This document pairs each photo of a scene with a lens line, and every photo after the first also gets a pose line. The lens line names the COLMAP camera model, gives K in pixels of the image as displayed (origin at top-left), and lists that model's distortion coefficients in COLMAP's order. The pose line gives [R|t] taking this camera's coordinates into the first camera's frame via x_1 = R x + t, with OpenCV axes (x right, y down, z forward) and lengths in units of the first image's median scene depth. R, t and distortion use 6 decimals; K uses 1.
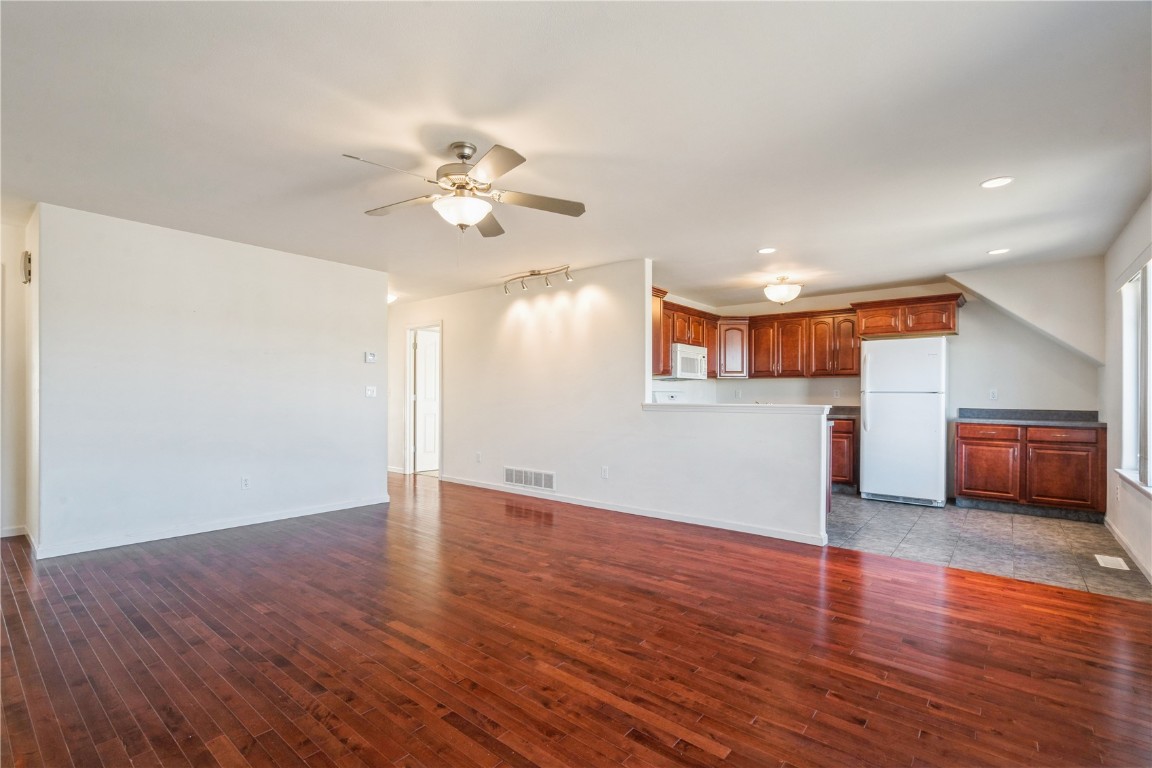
lens RADIAL K [[526.4, 0, 572.4], [0, 526.4, 390.8], [0, 0, 1]] dist [0.000483, -0.000318]
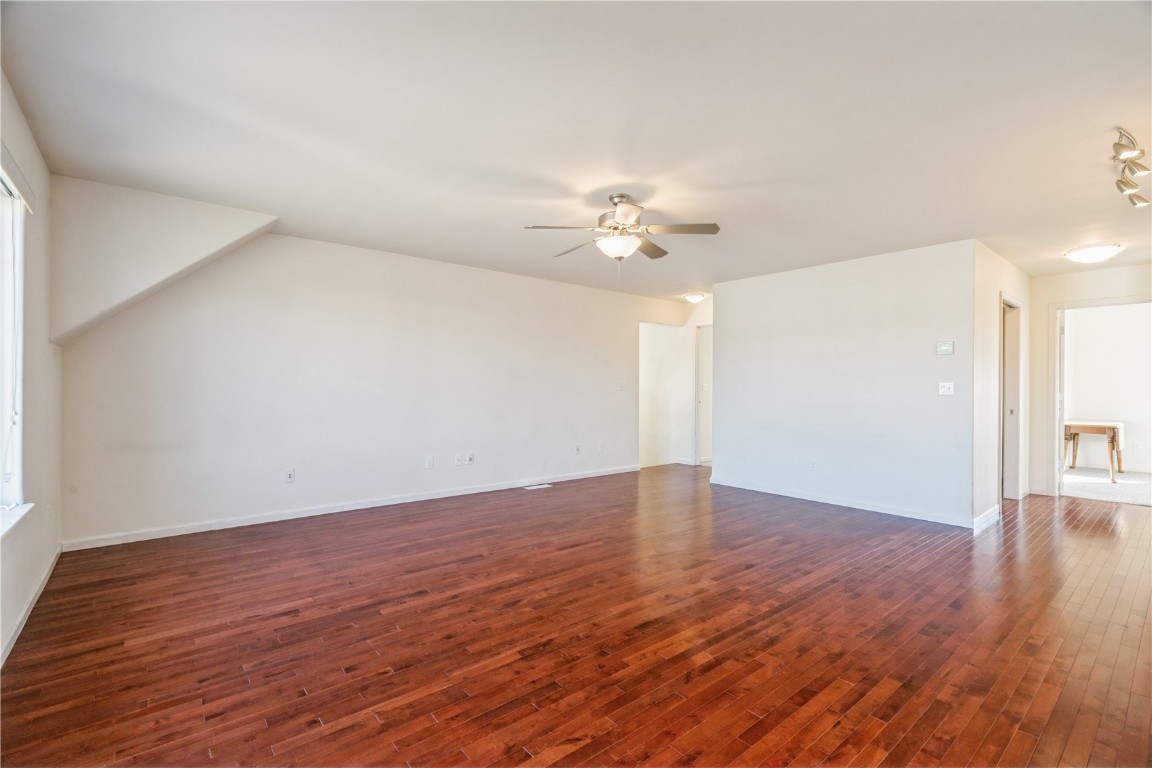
lens RADIAL K [[514.9, 0, 580.3], [0, 514.9, 392.2], [0, 0, 1]] dist [-0.008261, 0.000293]
pose [[-0.181242, -0.001951, -0.983437, 0.521022], [-0.000285, 0.999998, -0.001931, 0.007997], [0.983439, -0.000069, -0.181242, 0.568625]]
